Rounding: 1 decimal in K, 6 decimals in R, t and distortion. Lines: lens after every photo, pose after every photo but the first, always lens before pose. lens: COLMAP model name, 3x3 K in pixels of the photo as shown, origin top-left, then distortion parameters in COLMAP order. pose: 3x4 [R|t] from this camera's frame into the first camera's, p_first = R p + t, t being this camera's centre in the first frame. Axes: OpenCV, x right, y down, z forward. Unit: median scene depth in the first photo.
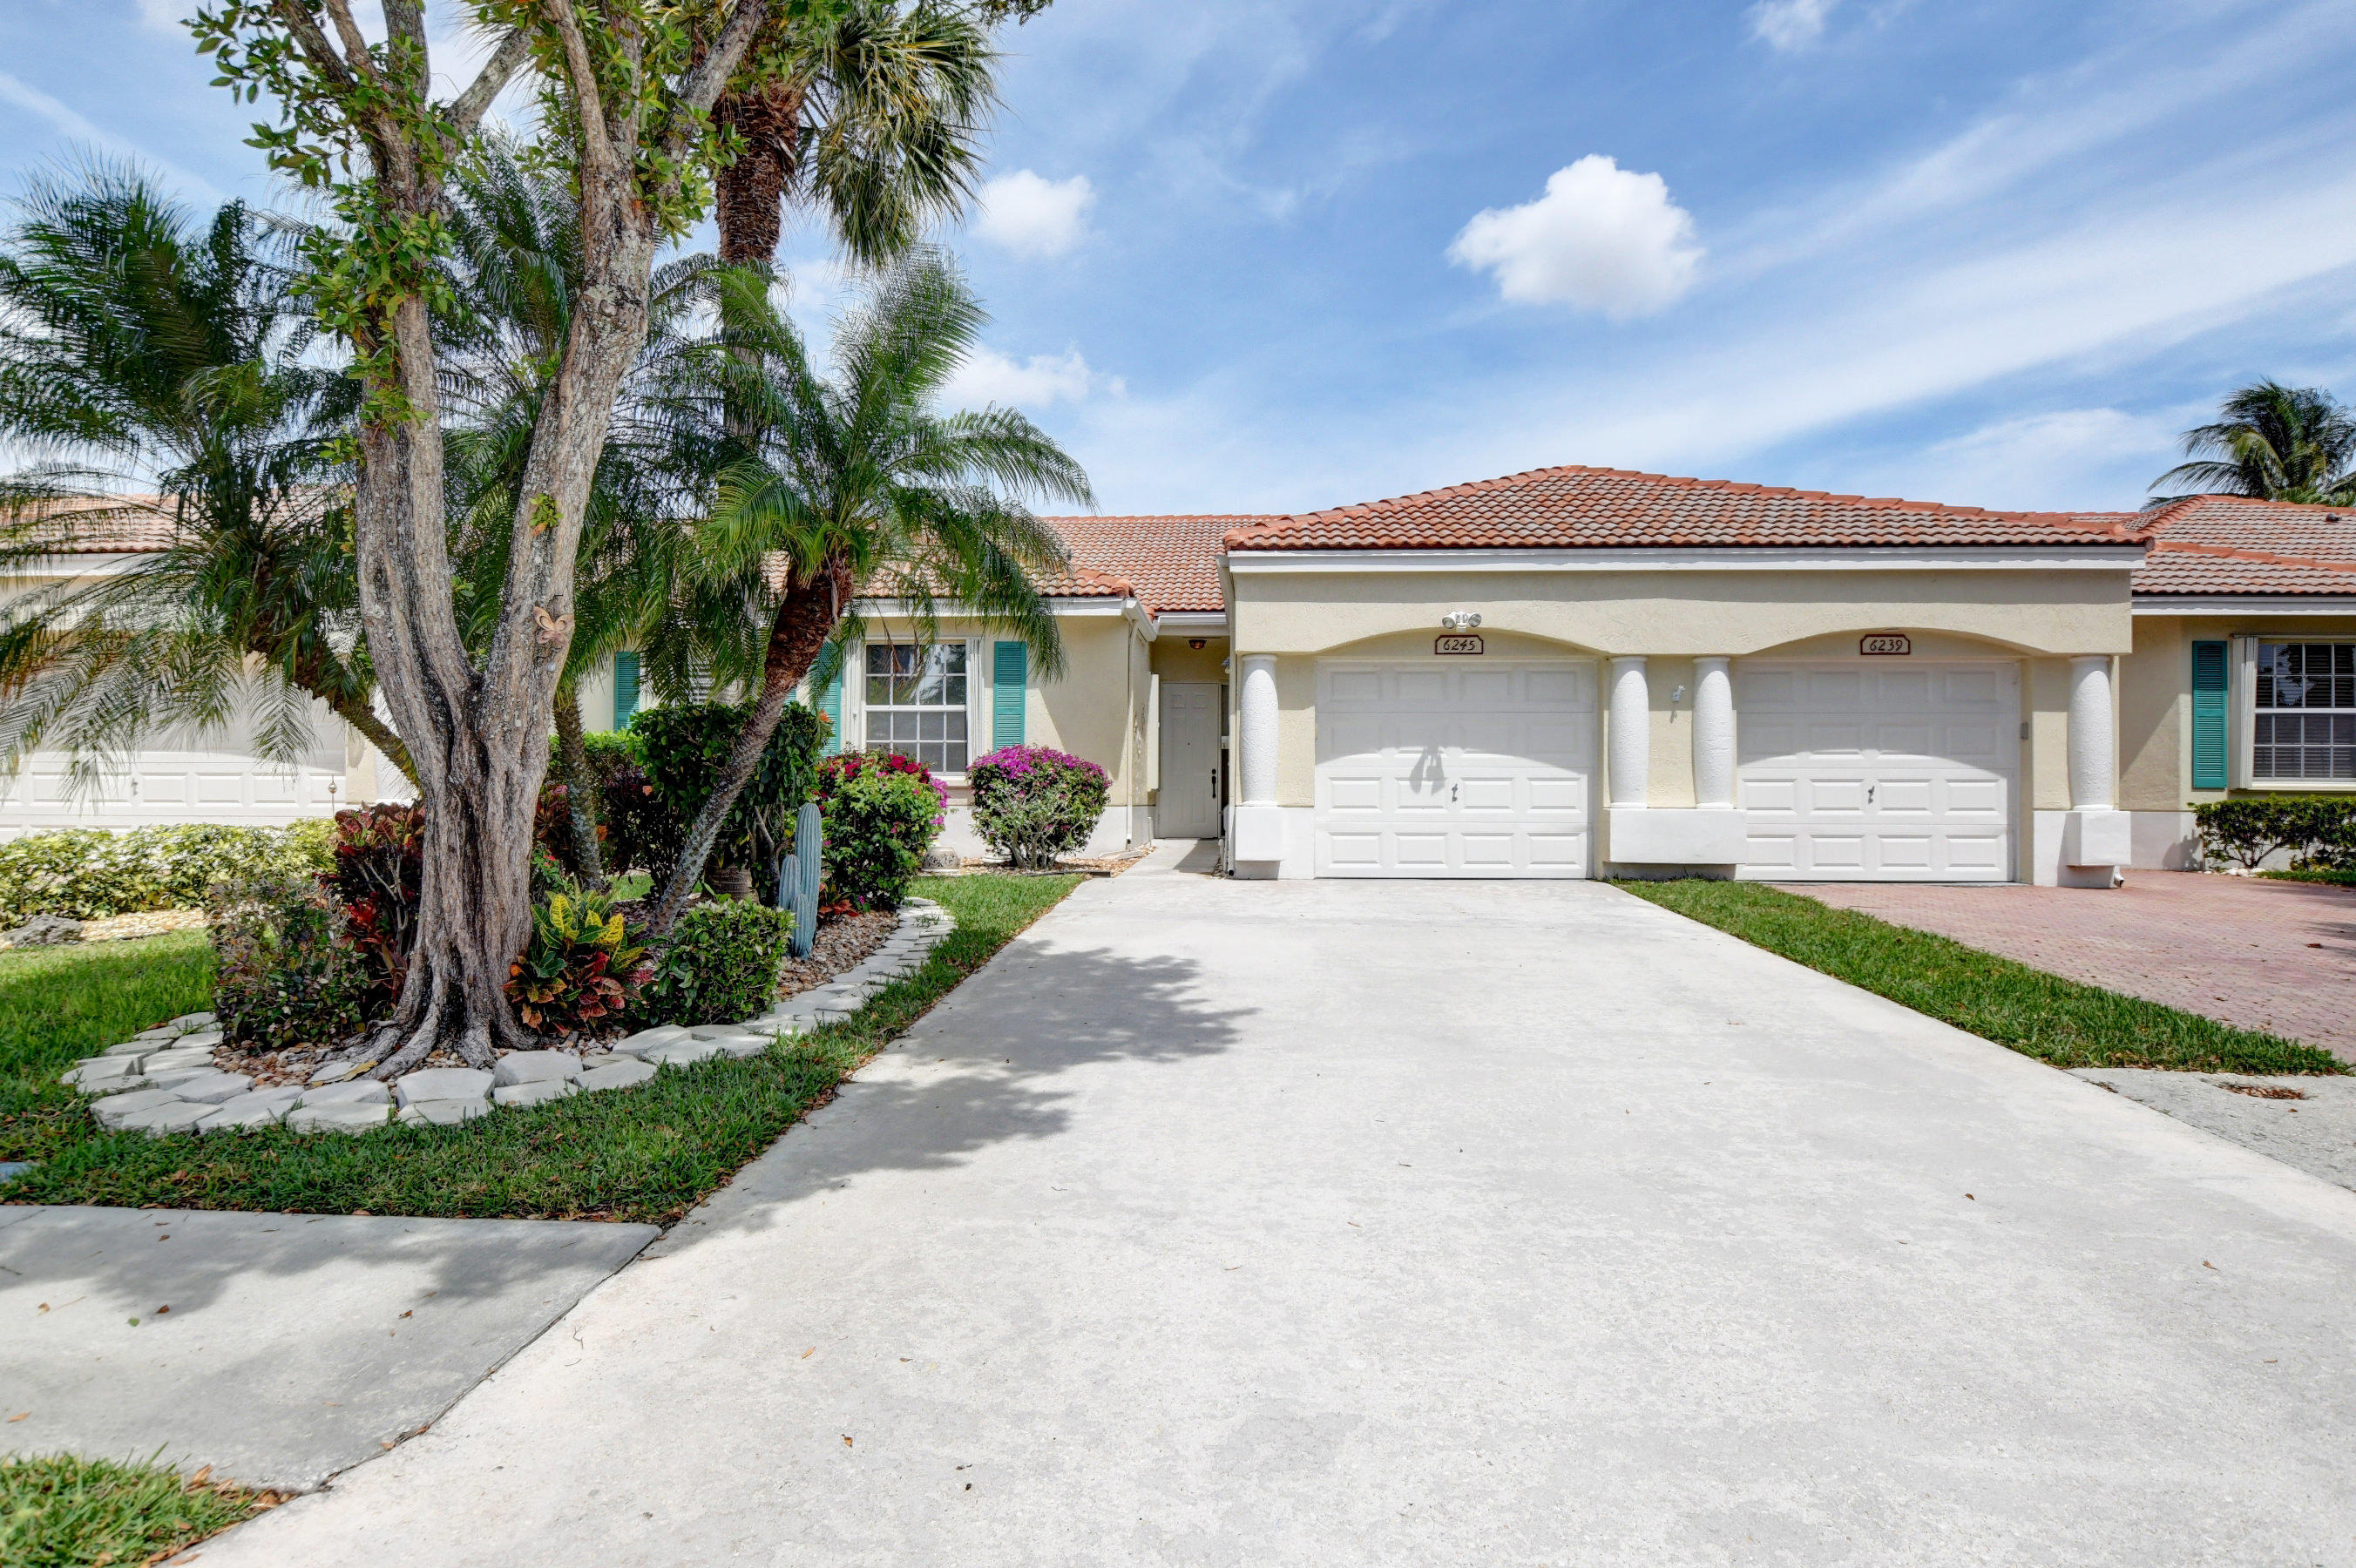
lens RADIAL K [[1289.3, 0, 1178.0], [0, 1289.3, 784.0], [0, 0, 1]] dist [-0.000017, 0.000002]
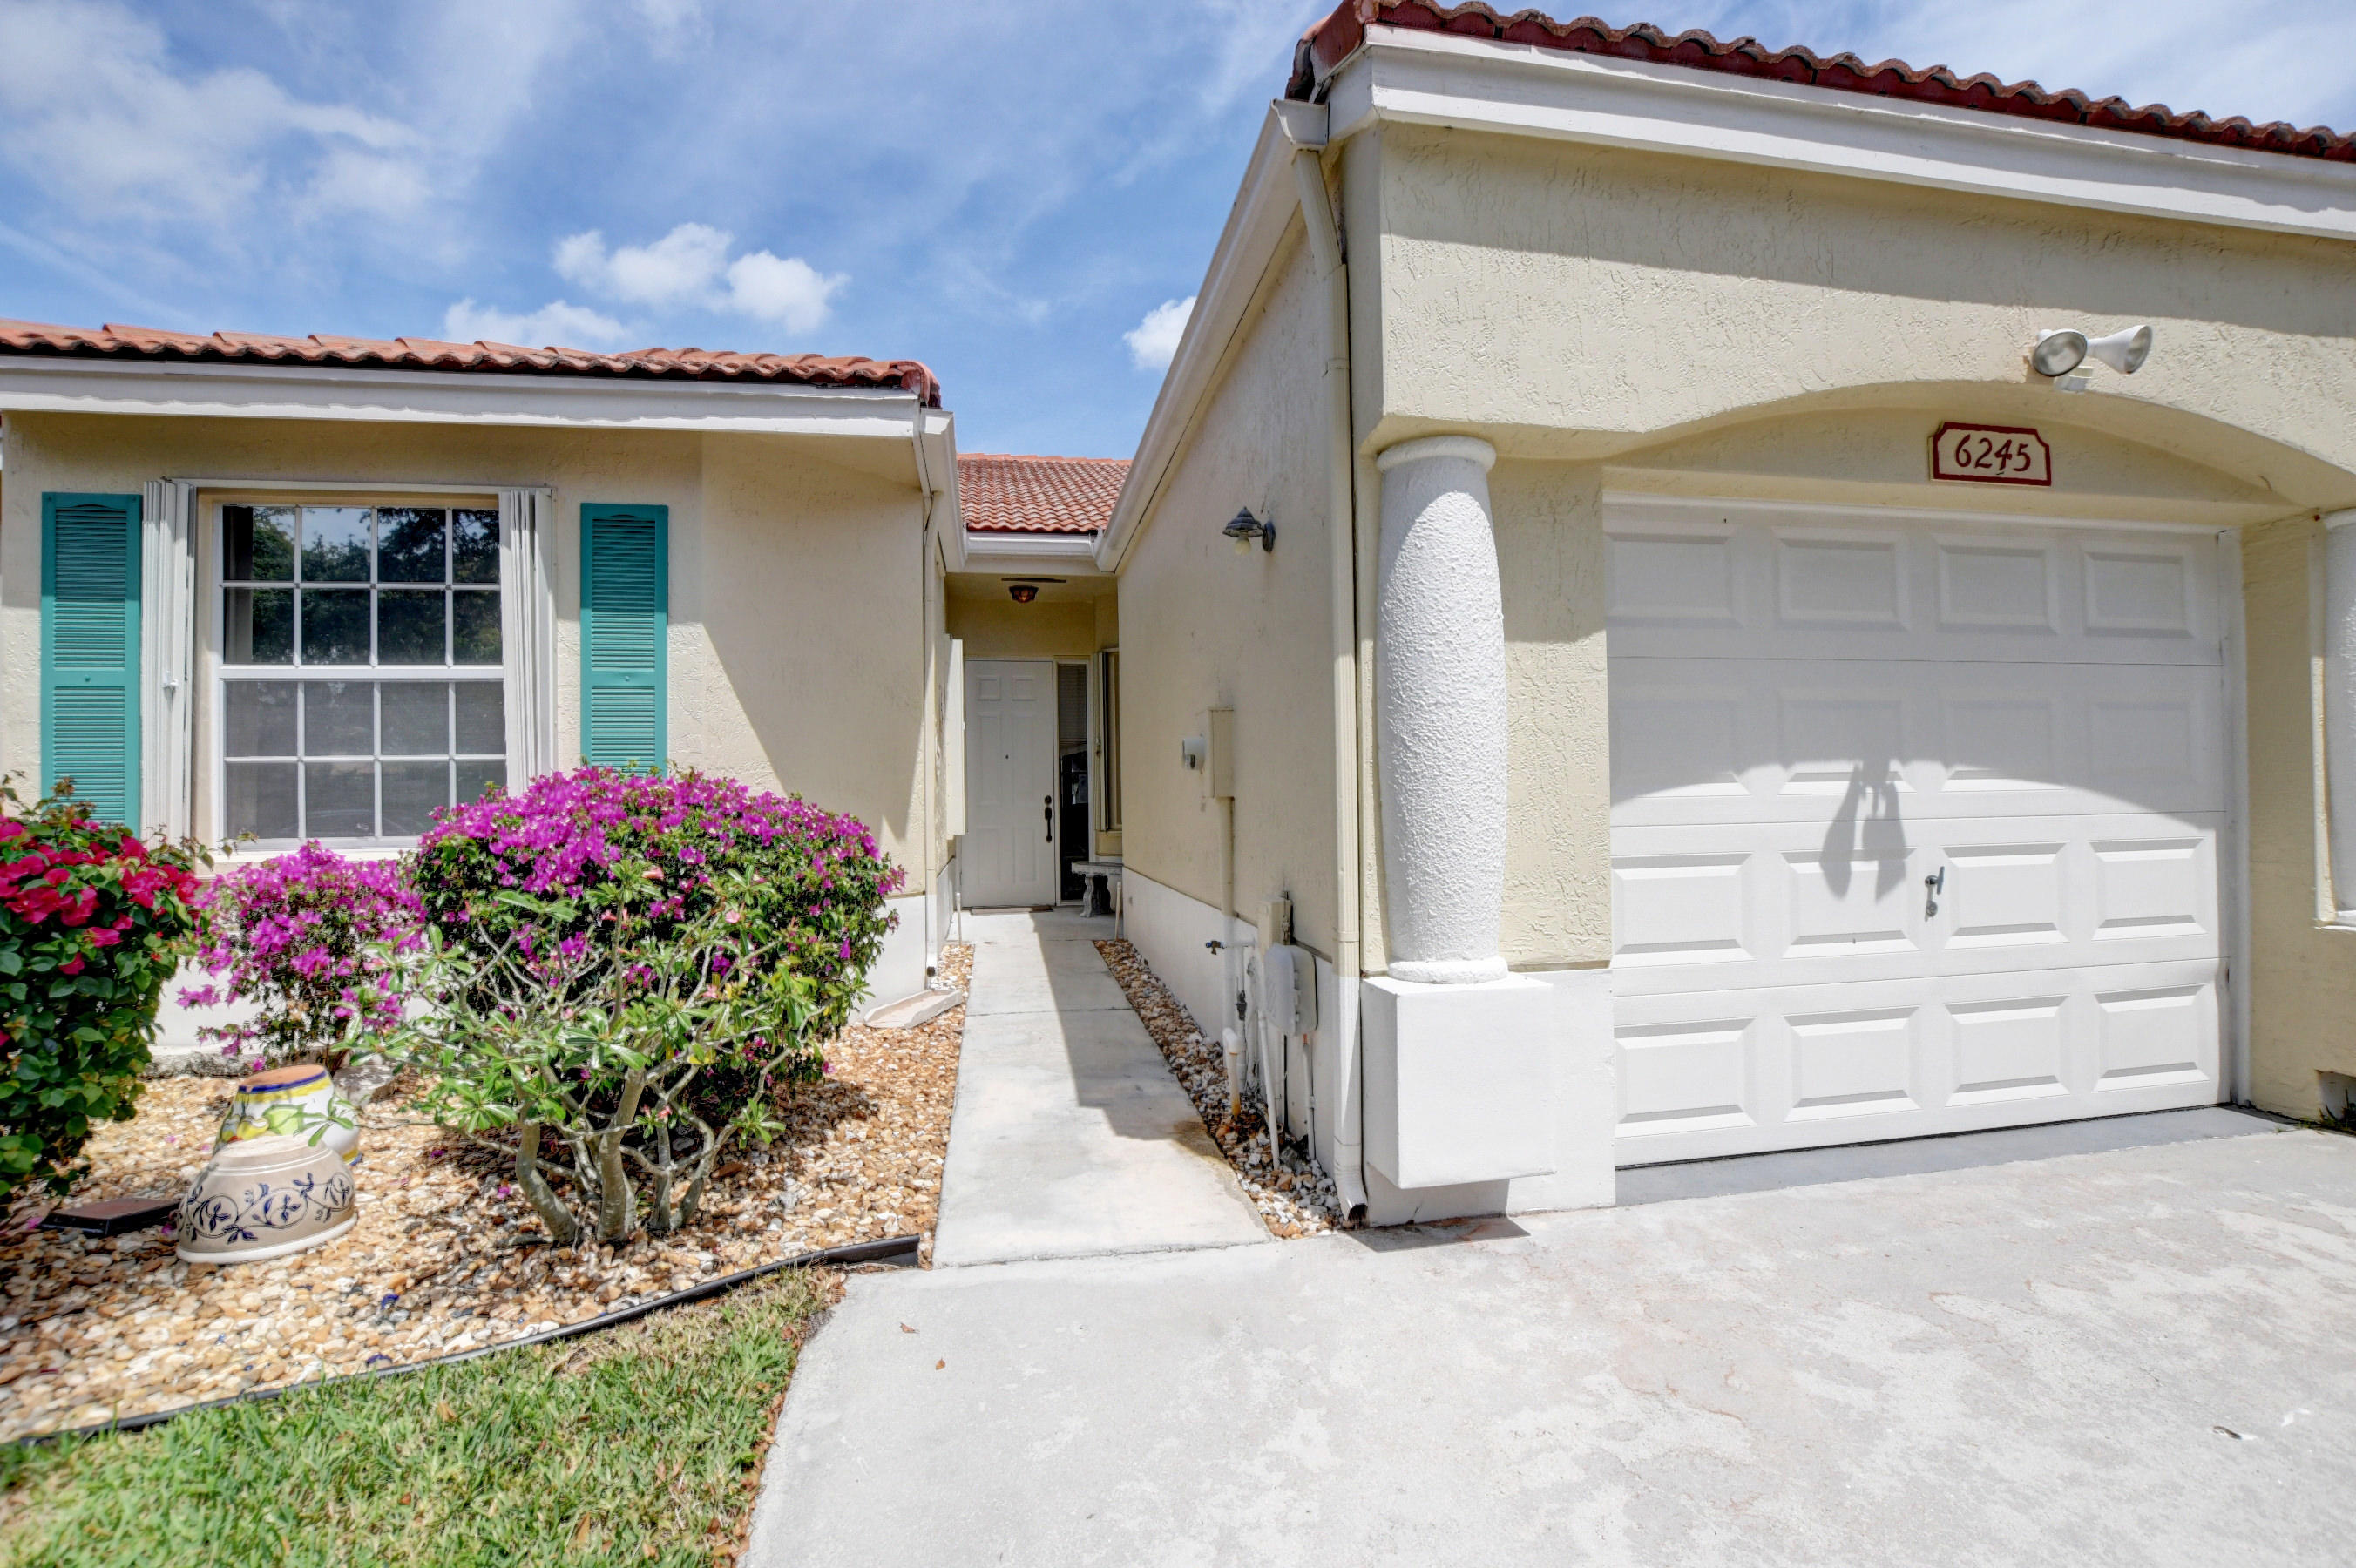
lens RADIAL K [[1040.5, 0, 1187.7], [0, 1040.5, 792.3], [0, 0, 1]] dist [-0.048597, 0.012088]
pose [[0.974685, -0.015787, 0.223025, -0.043196], [0.018293, 0.999791, -0.009173, -0.021447], [-0.222833, 0.013021, 0.974770, 0.774839]]
